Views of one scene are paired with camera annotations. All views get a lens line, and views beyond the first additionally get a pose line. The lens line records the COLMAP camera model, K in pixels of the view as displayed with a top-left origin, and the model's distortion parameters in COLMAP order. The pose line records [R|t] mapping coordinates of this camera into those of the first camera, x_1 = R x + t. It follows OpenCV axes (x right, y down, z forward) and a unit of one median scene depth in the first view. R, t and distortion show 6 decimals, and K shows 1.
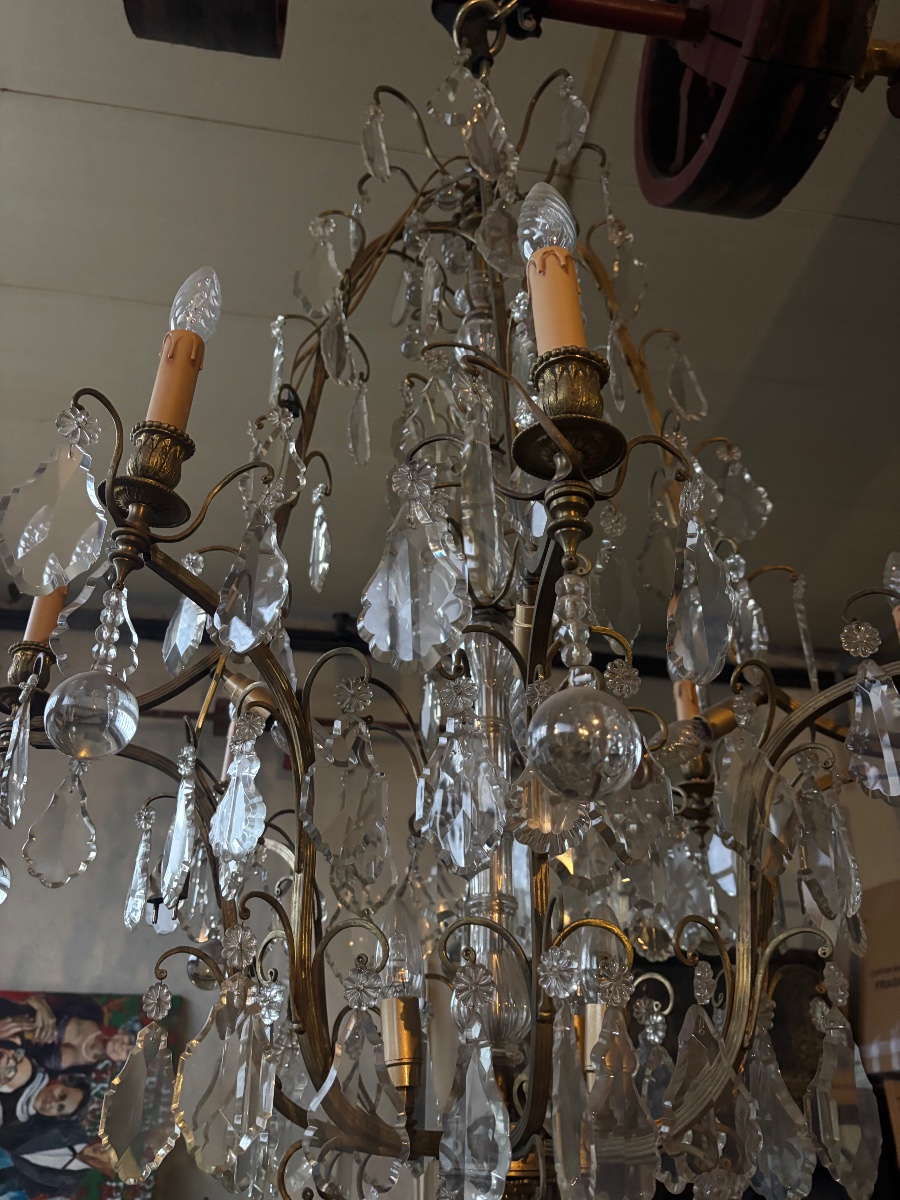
lens RADIAL K [[908.6, 0, 446.0], [0, 908.6, 597.7], [0, 0, 1]] dist [0.023321, -0.043770]
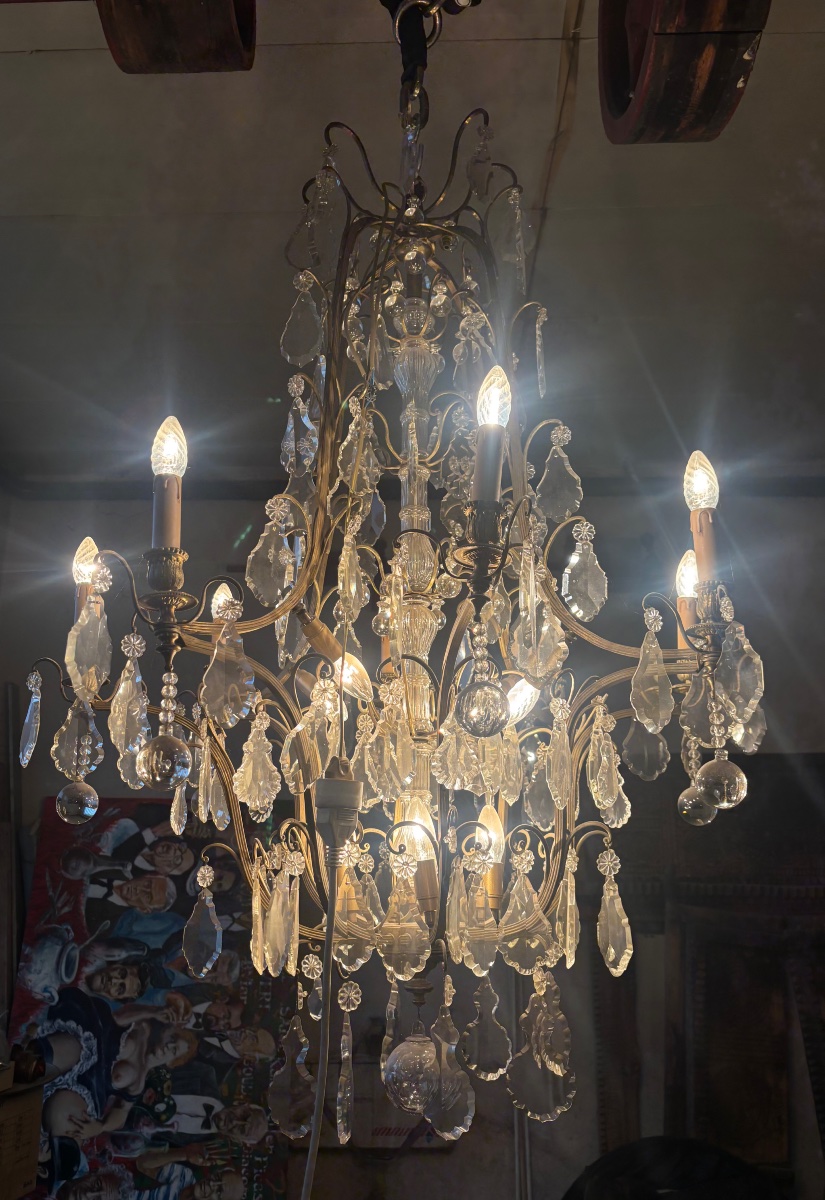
lens RADIAL K [[932.4, 0, 385.6], [0, 932.4, 607.9], [0, 0, 1]] dist [-0.053039, 0.137142]
pose [[0.979770, -0.047538, -0.194397, 0.072156], [0.090377, 0.971786, 0.217862, -0.074521], [0.178556, -0.231024, 0.956423, -0.102702]]
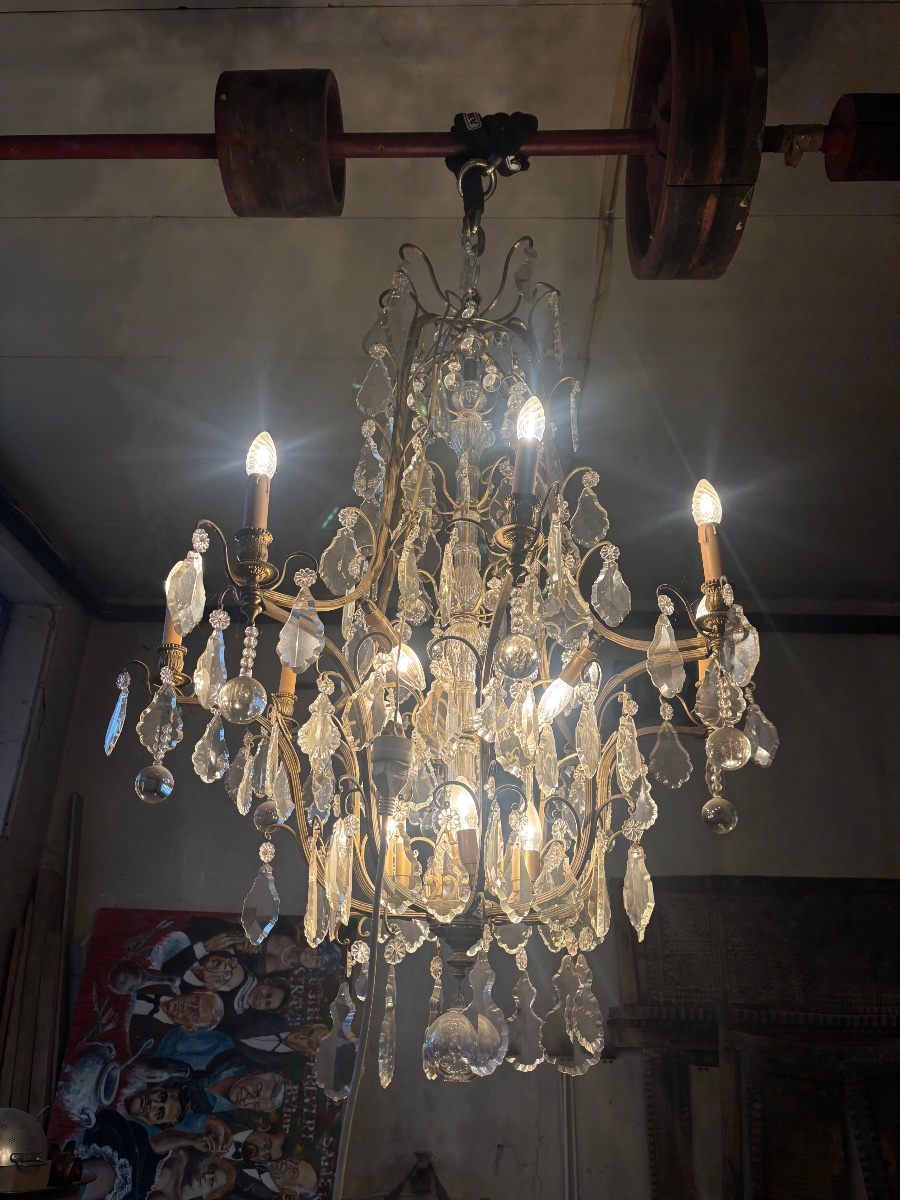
lens RADIAL K [[892.2, 0, 450.0], [0, 892.2, 600.0], [0, 0, 1]] dist [0.060174, -0.083536]
pose [[0.981827, -0.059767, -0.180122, 0.078719], [0.068014, 0.996884, 0.039960, -0.023507], [0.177172, -0.051485, 0.982832, -0.144407]]
